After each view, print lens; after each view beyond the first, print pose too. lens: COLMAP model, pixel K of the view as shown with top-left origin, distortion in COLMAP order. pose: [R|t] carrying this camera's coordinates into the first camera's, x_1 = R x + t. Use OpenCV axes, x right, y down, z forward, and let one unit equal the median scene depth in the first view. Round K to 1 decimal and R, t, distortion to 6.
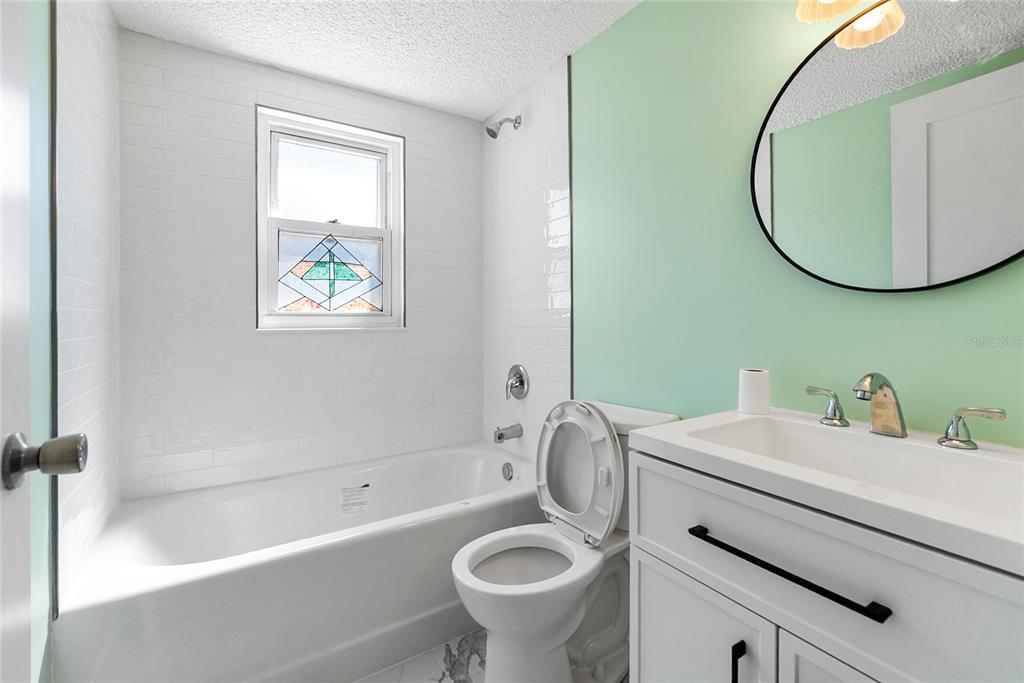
lens RADIAL K [[451.8, 0, 516.5], [0, 451.8, 321.4], [0, 0, 1]] dist [0.000668, -0.000037]
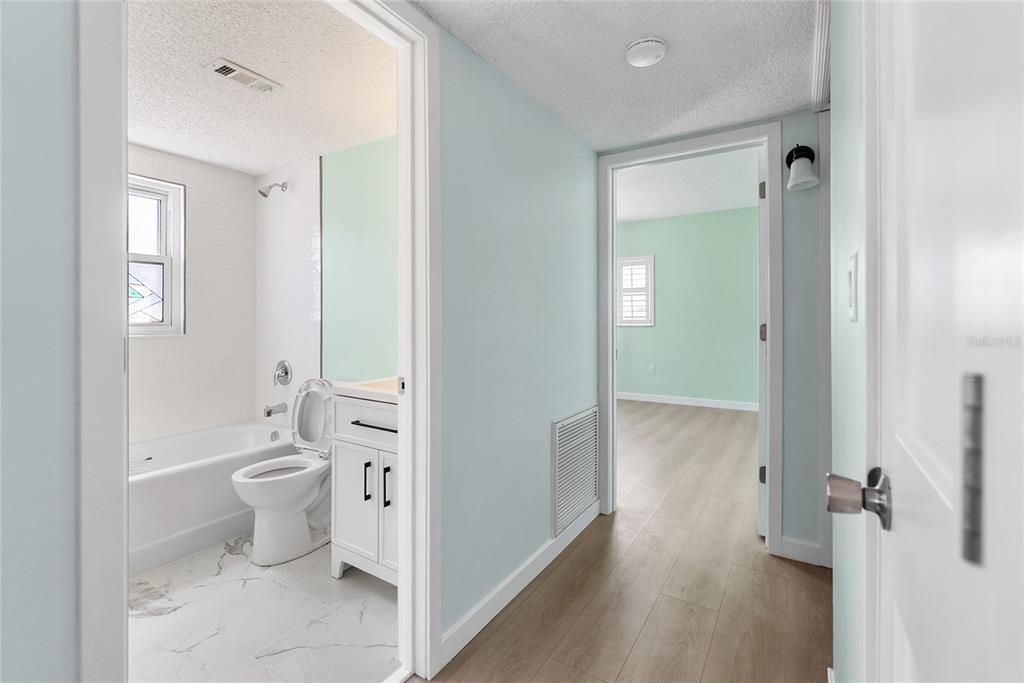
lens RADIAL K [[451.8, 0, 516.5], [0, 451.8, 321.4], [0, 0, 1]] dist [0.000668, -0.000037]
pose [[0.904278, 0.003762, 0.426928, 0.060524], [-0.003179, 0.999993, -0.002077, -0.026815], [-0.426933, 0.000521, 0.904283, -0.609998]]
